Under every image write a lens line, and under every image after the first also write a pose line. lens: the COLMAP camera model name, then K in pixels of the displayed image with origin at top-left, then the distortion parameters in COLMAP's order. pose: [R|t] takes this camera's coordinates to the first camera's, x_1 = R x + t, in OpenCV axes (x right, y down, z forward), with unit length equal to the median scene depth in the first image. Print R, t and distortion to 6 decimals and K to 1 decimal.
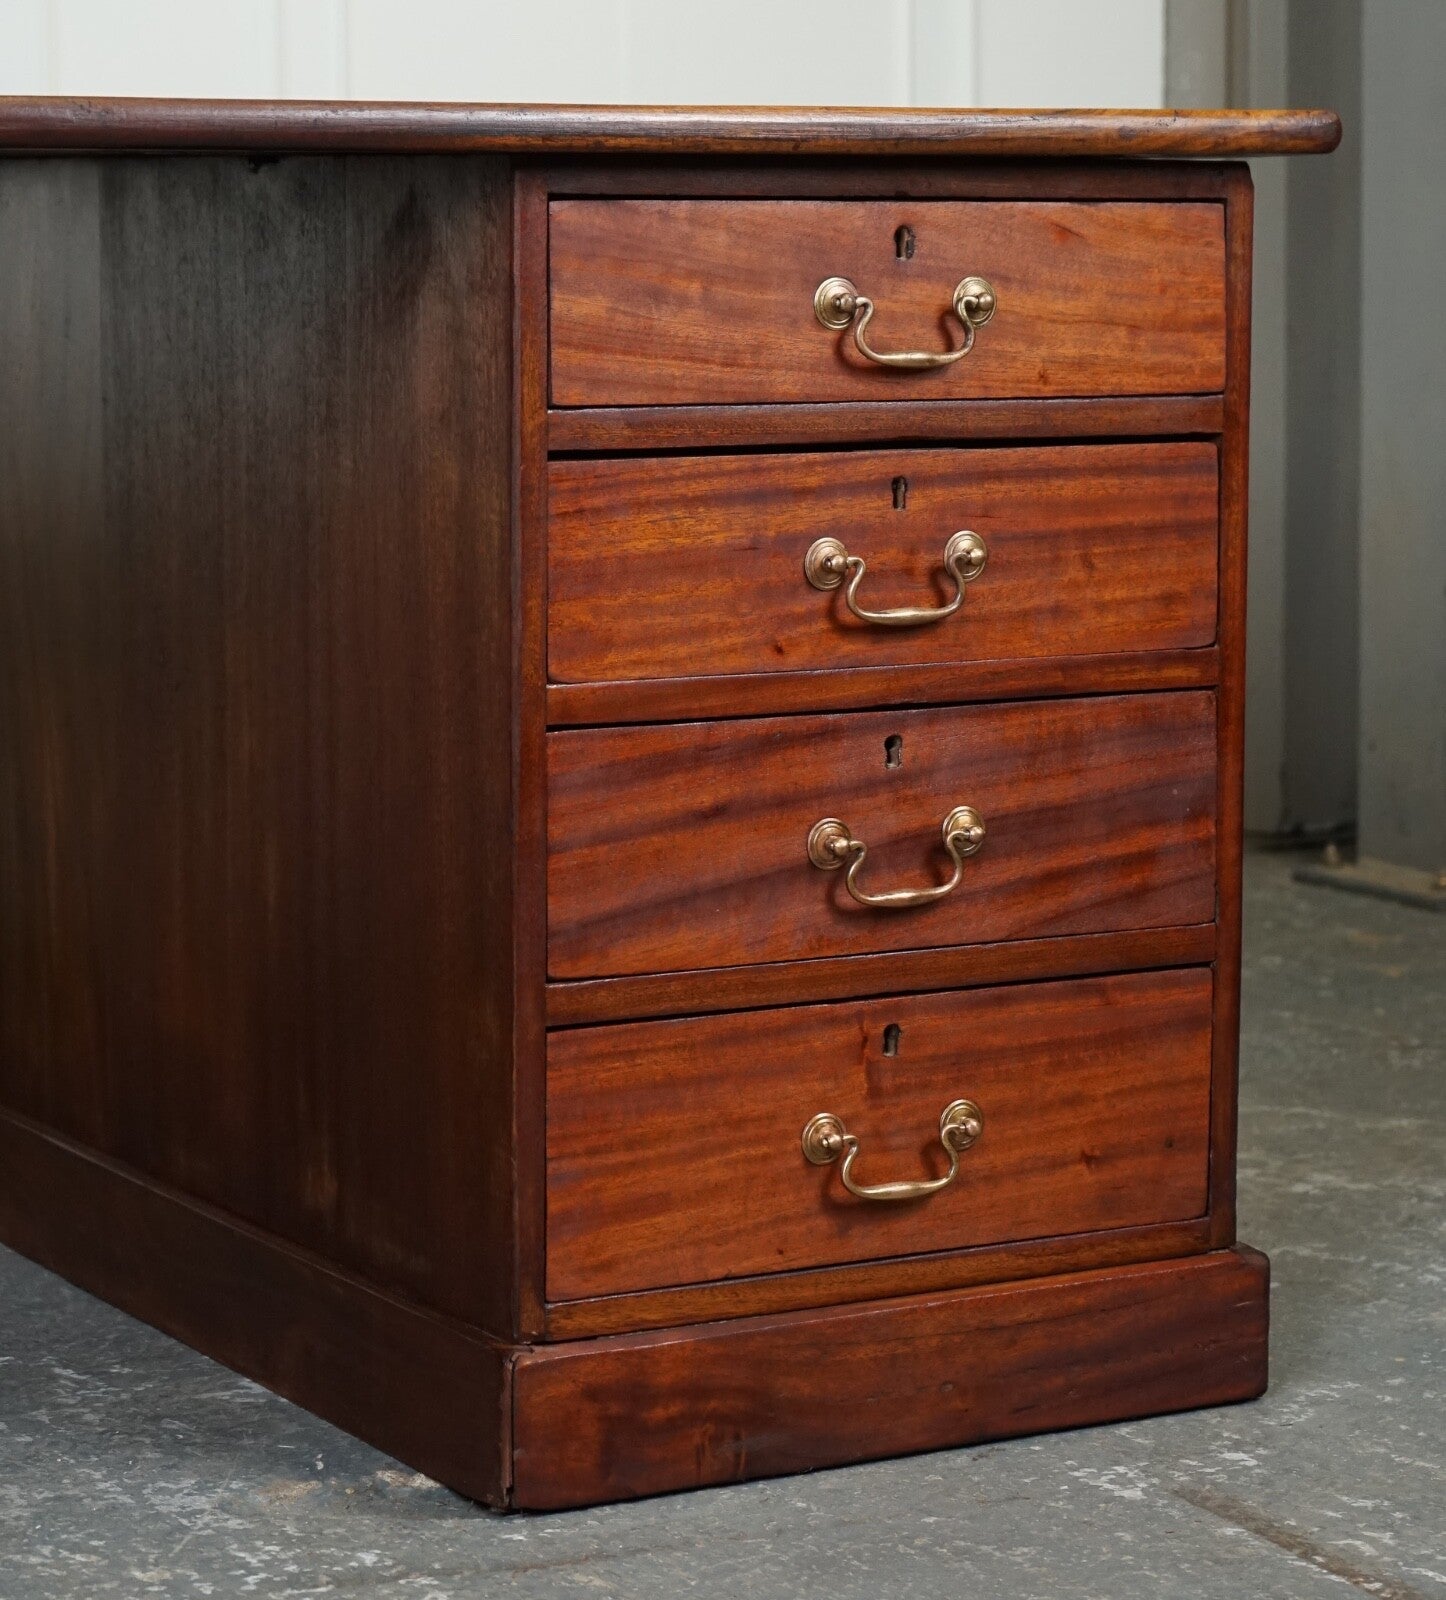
lens RADIAL K [[4598.6, 0, 717.4], [0, 4598.6, 804.6], [0, 0, 1]] dist [0.100341, 0.000000]
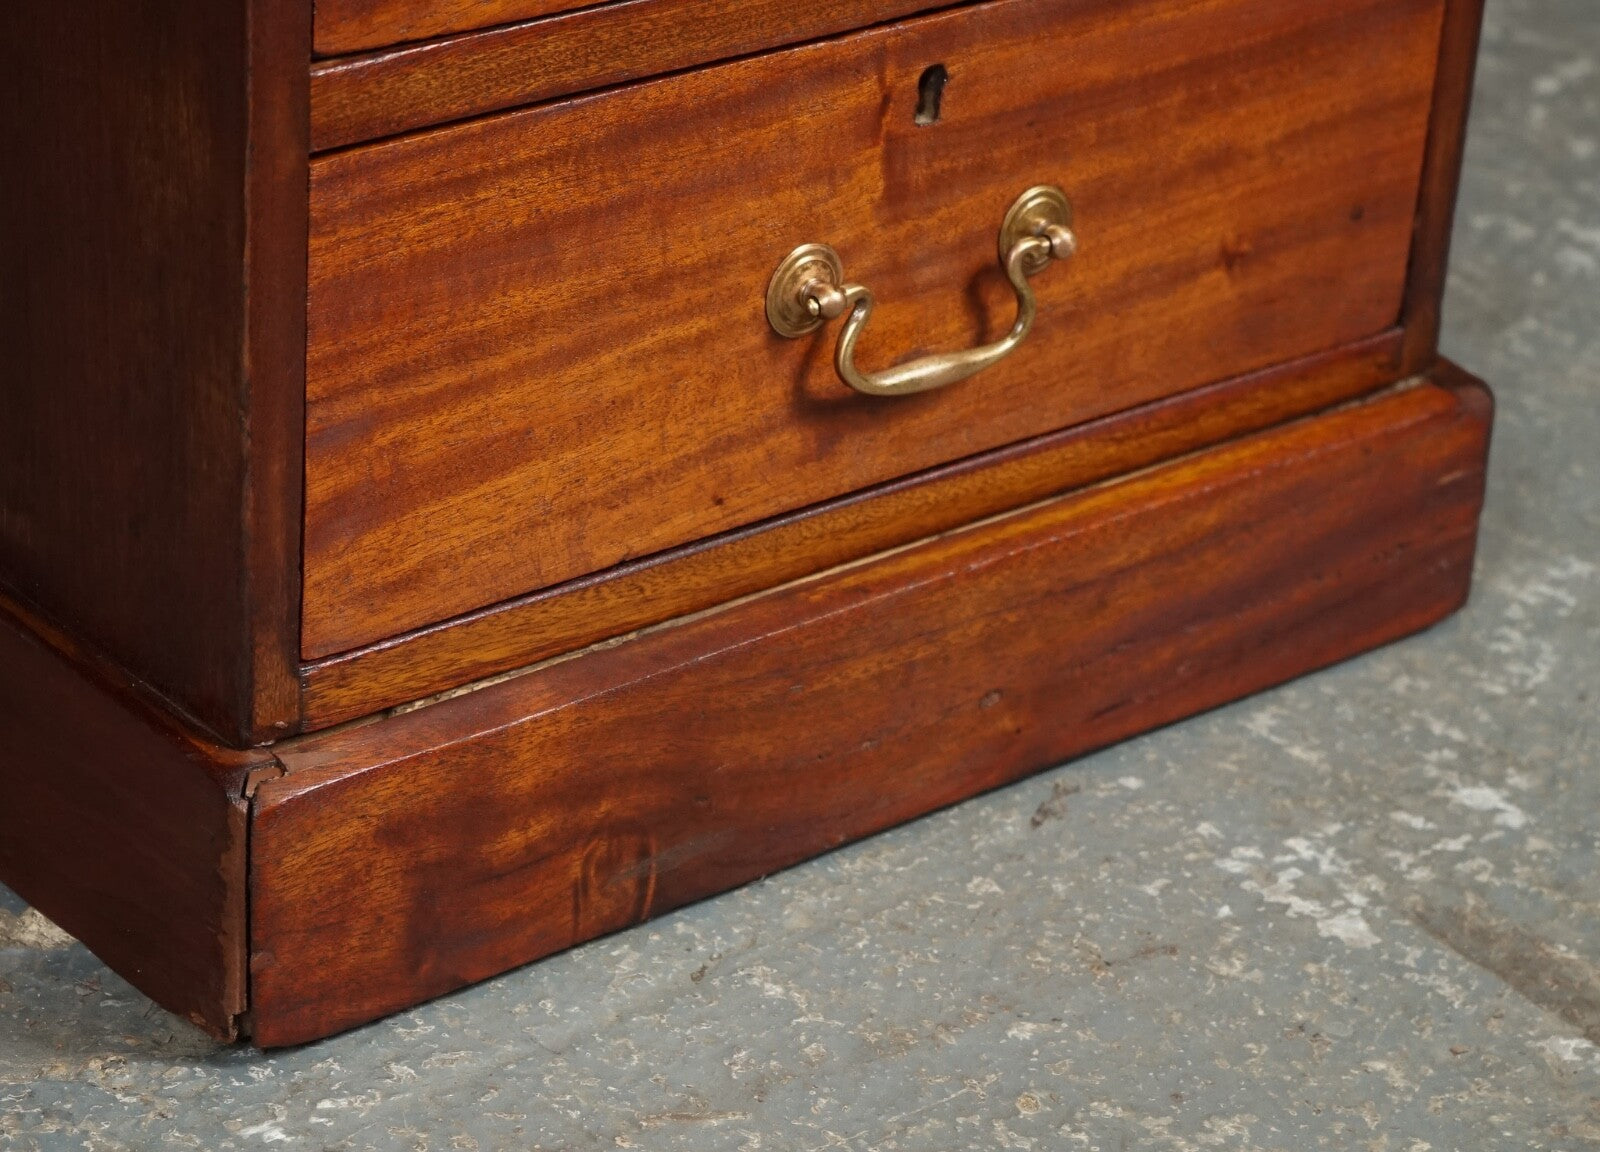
lens RADIAL K [[4452.8, 0, 809.7], [0, 4452.8, 570.6], [0, 0, 1]] dist [-0.022406, 0.000000]
pose [[0.978145, -0.033103, 0.205272, -0.081443], [-0.044157, 0.931652, 0.360658, -0.080314], [-0.203181, -0.361840, 0.909829, 0.532888]]
